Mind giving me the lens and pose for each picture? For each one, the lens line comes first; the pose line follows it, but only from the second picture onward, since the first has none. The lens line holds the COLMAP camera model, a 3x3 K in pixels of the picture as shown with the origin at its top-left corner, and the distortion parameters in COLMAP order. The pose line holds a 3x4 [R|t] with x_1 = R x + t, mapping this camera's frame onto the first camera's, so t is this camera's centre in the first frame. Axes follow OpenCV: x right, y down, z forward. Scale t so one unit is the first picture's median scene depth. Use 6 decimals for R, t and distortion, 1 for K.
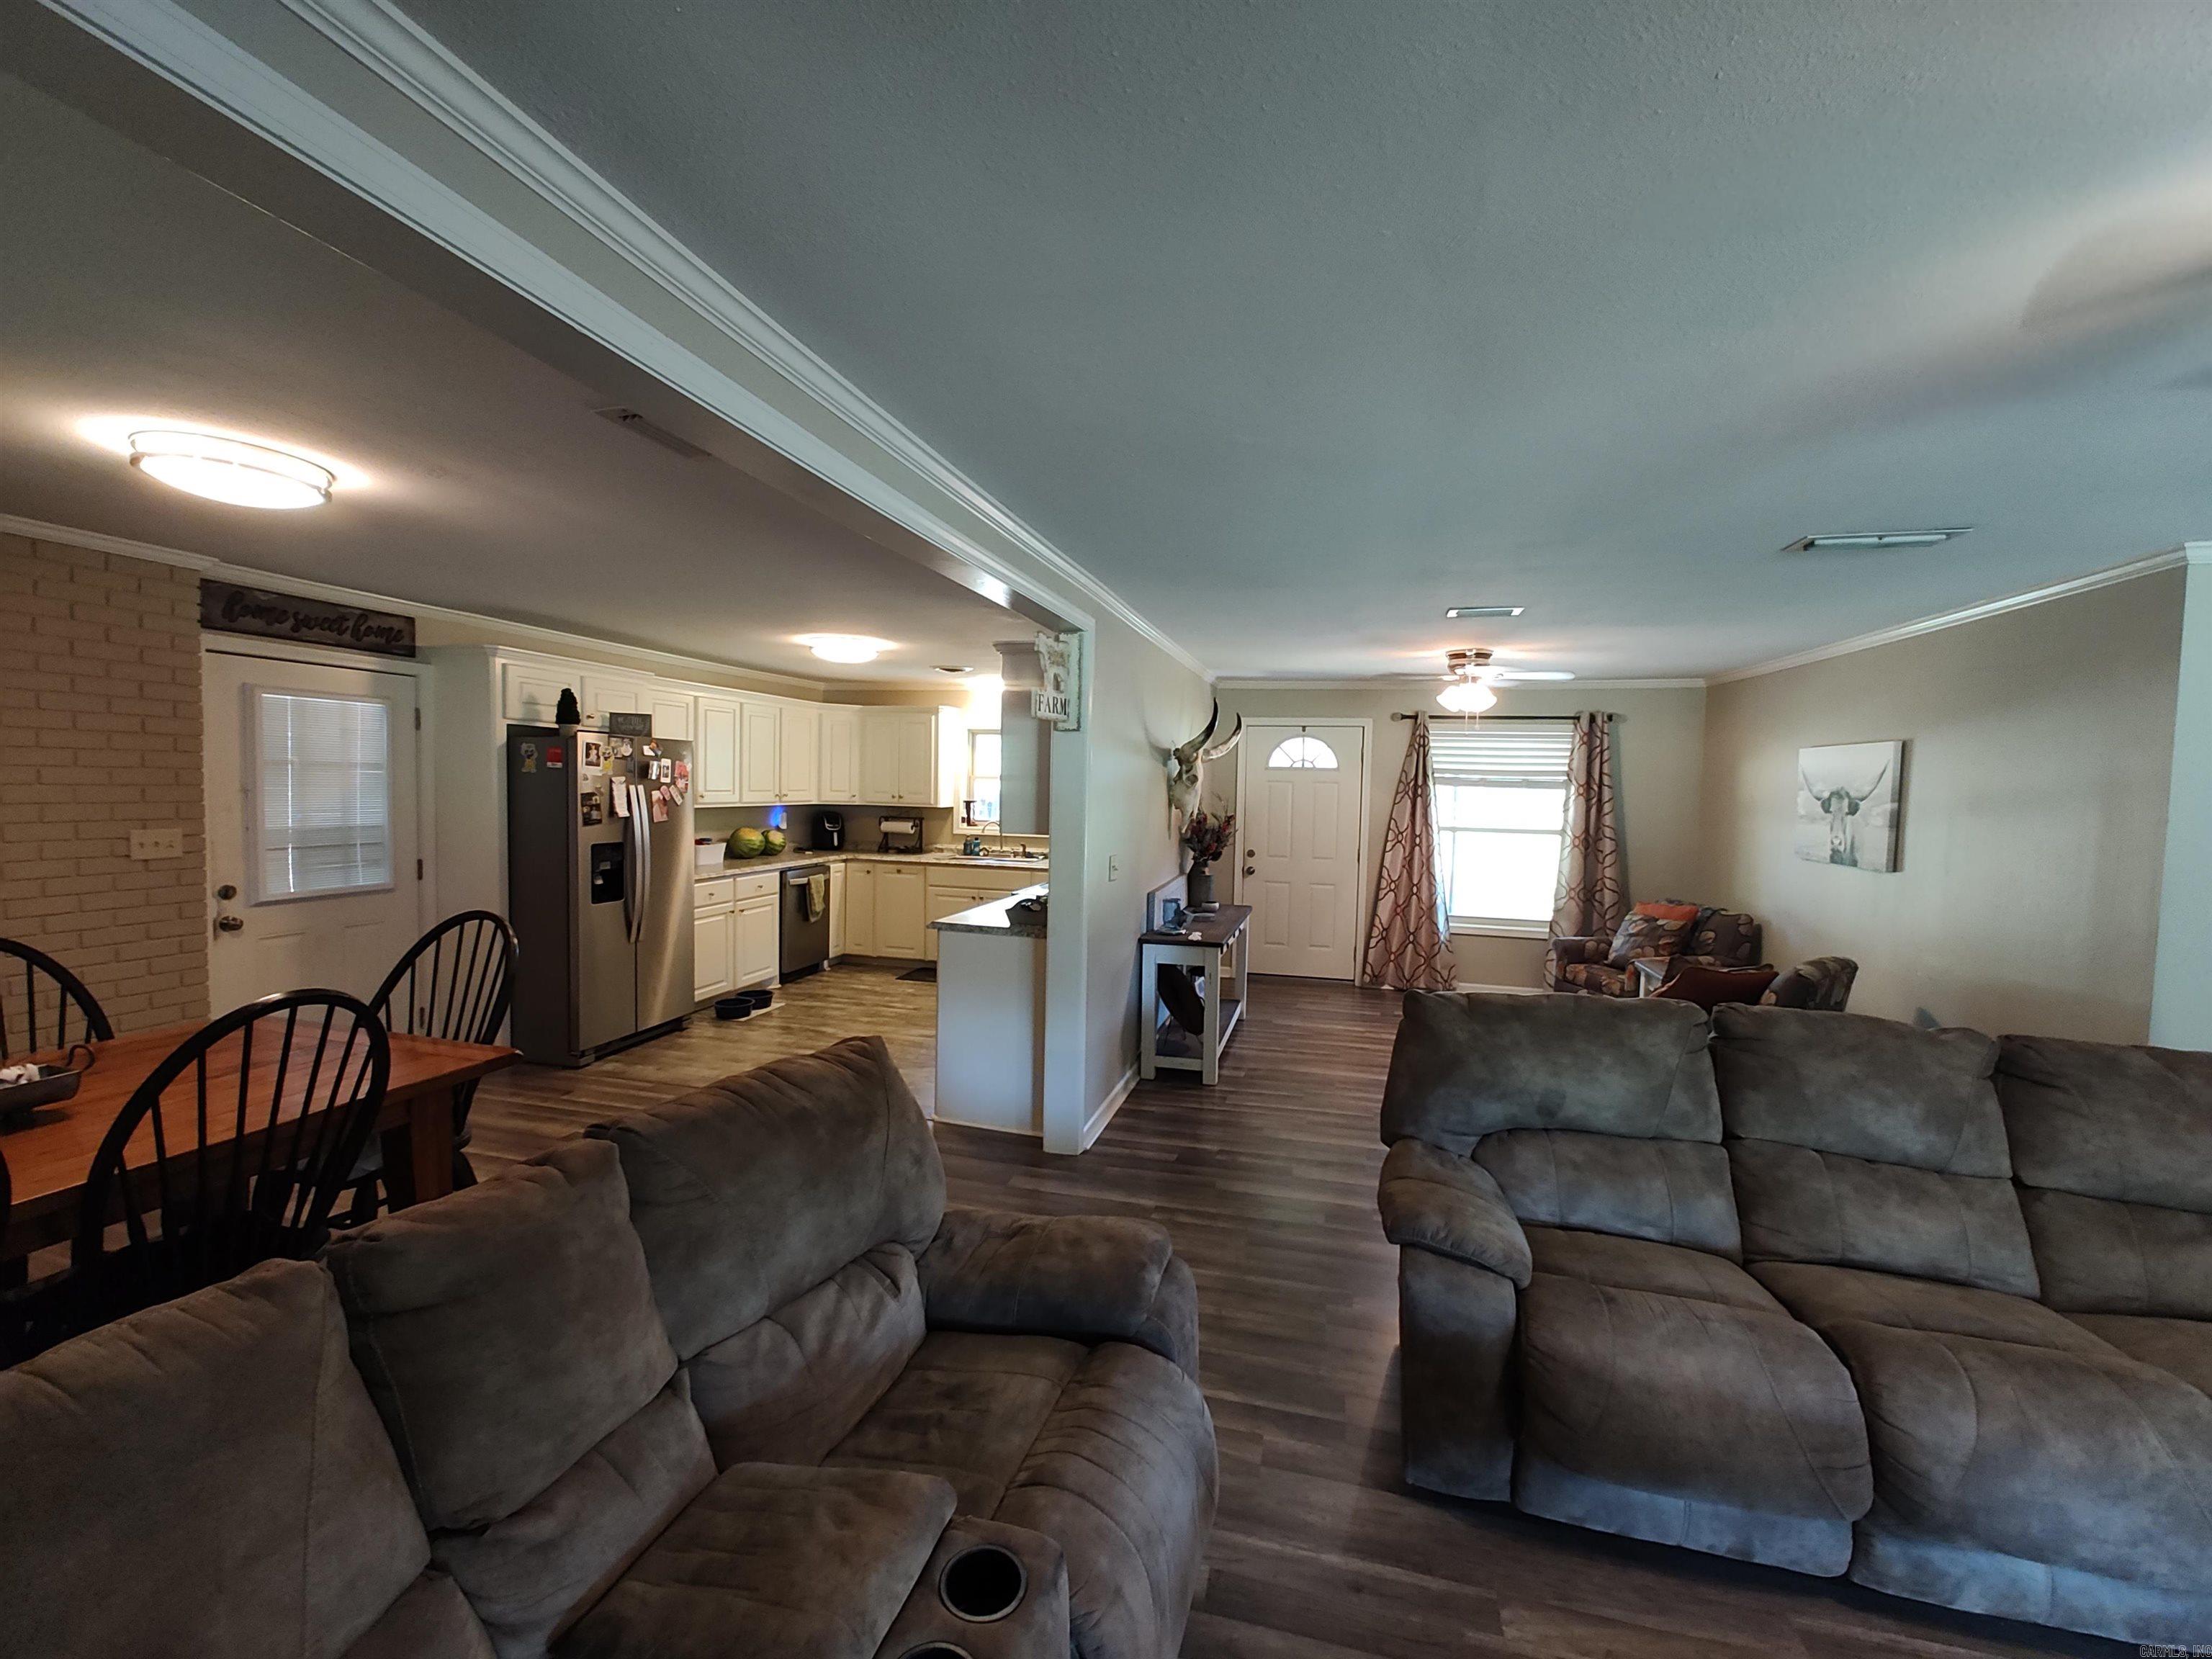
lens RADIAL K [[921.7, 0, 1107.1], [0, 921.7, 826.4], [0, 0, 1]] dist [0.007175, -0.005506]
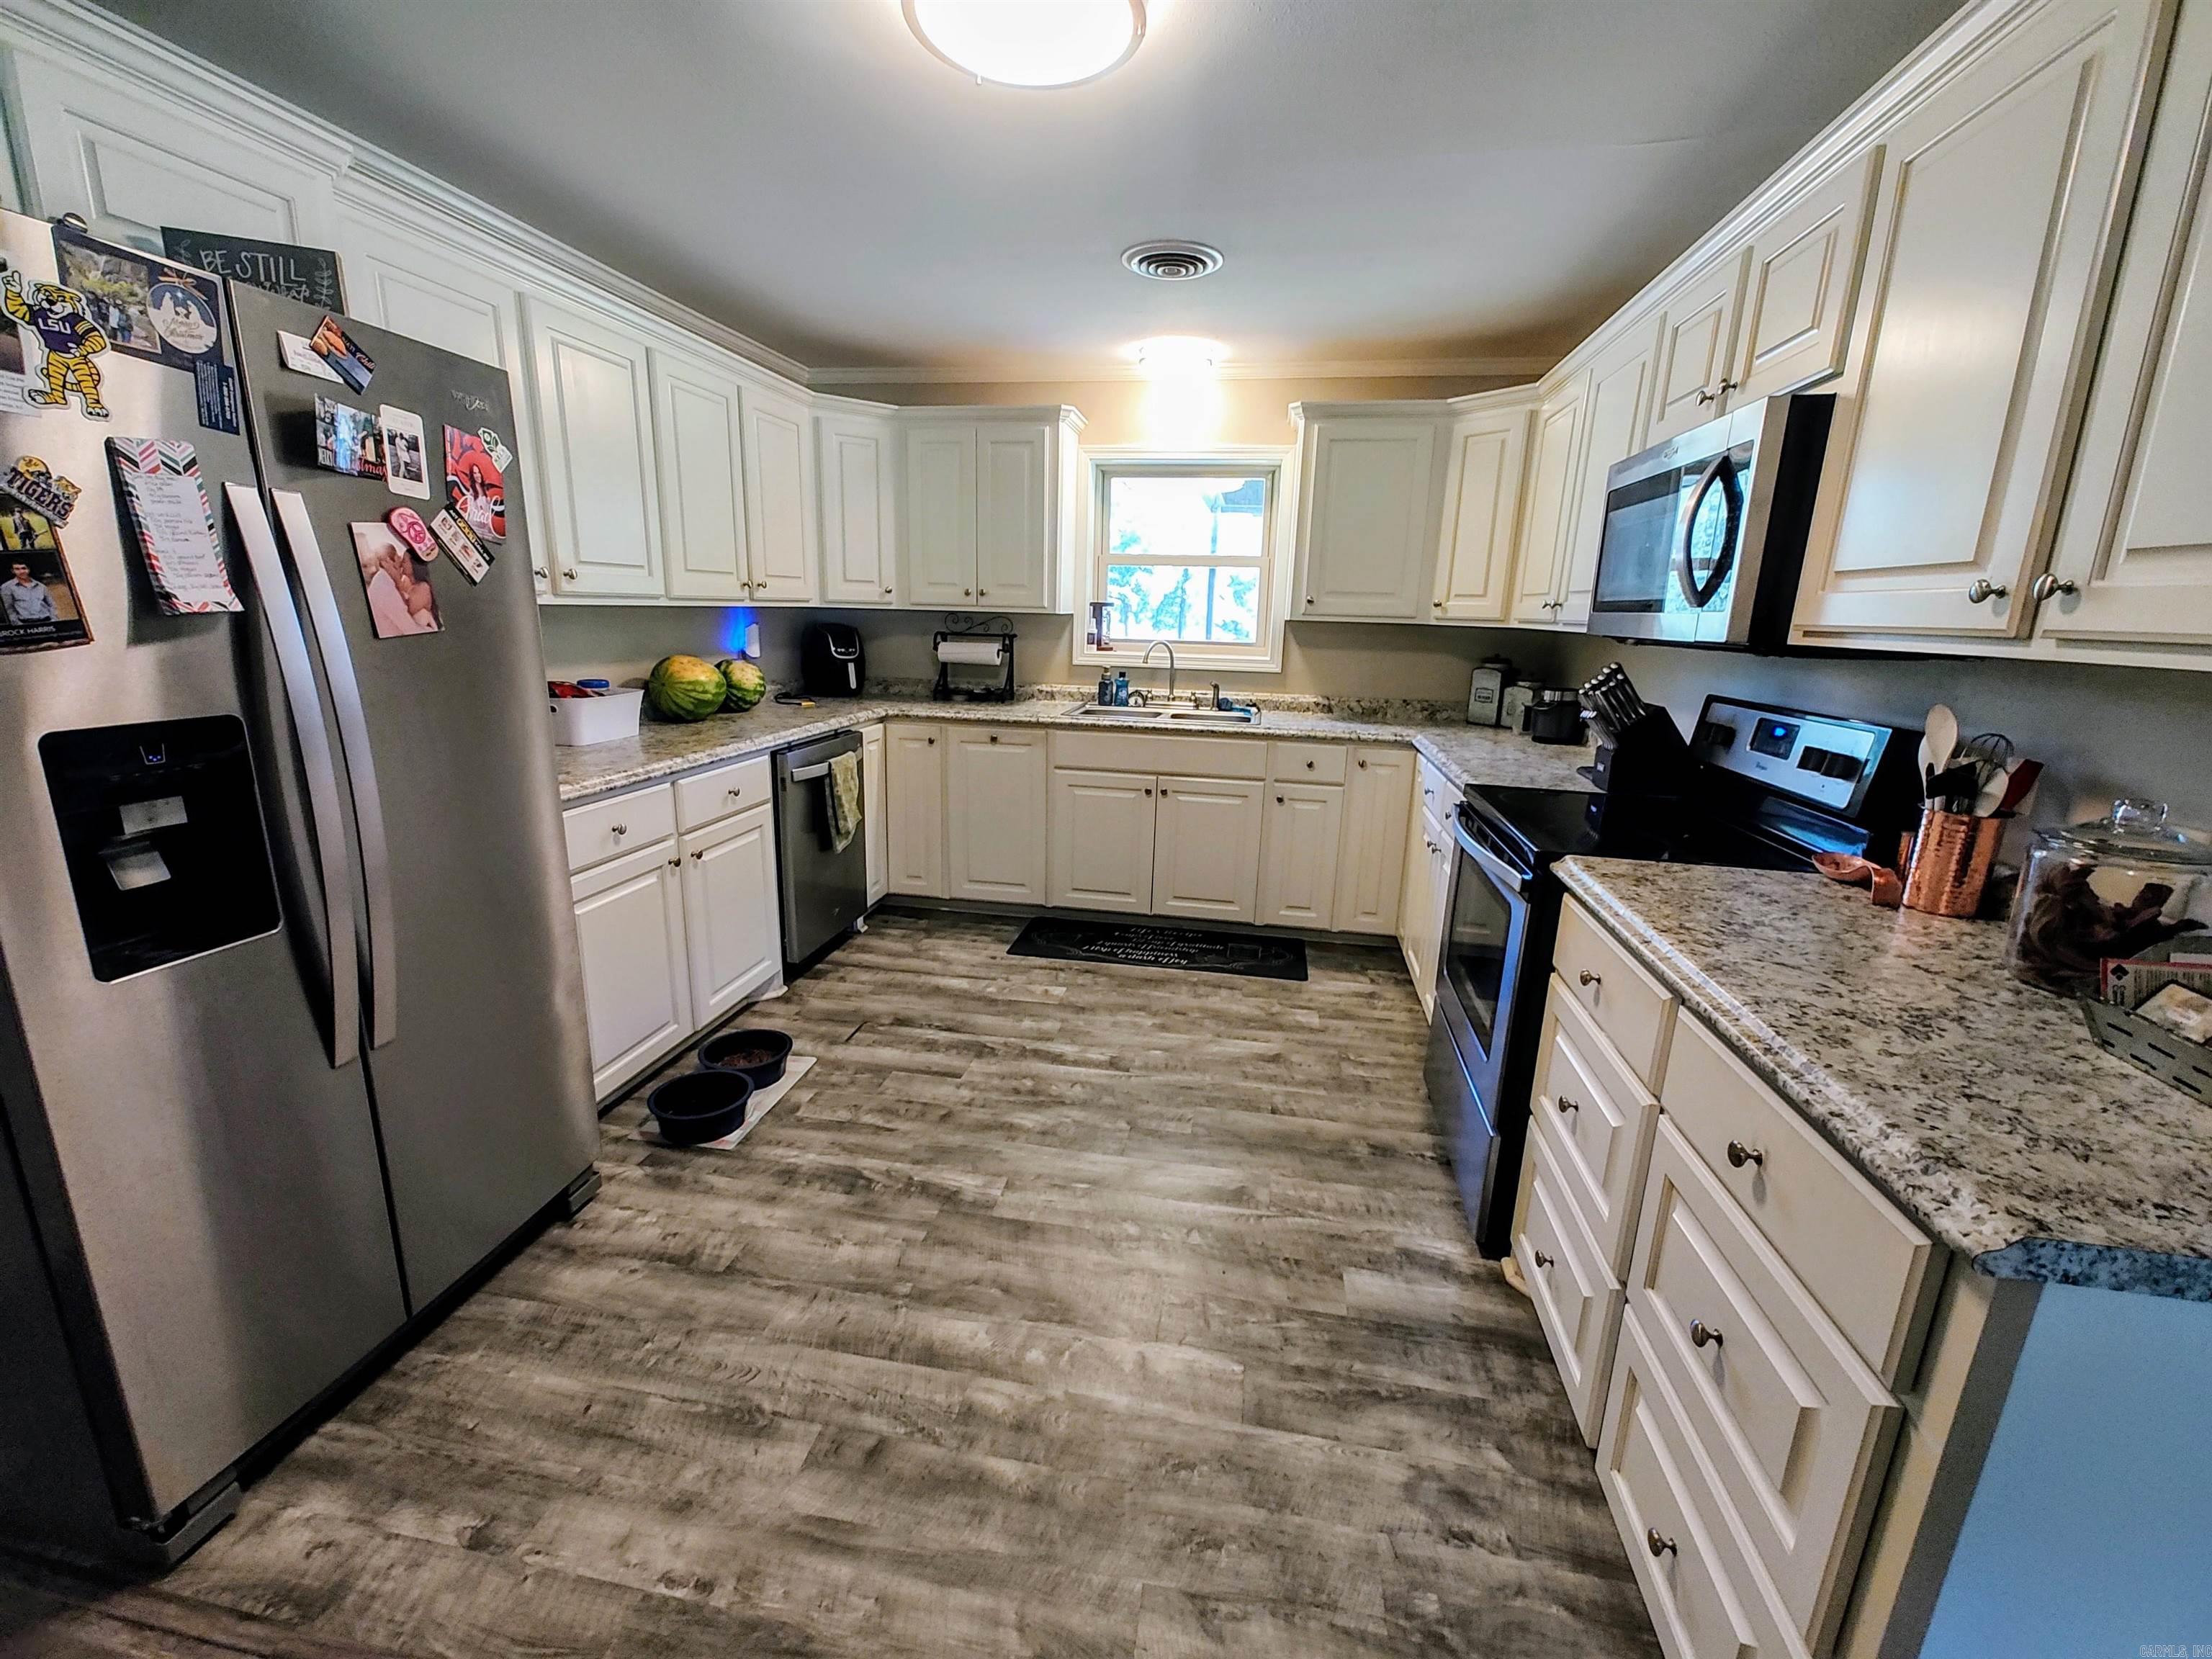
lens RADIAL K [[921.7, 0, 1104.2], [0, 921.7, 820.3], [0, 0, 1]] dist [0.007175, -0.005506]
pose [[0.997255, -0.015148, 0.072476, -0.255119], [0.001824, 0.983579, 0.180471, -0.000171], [-0.074020, -0.179844, 0.980906, 0.610187]]
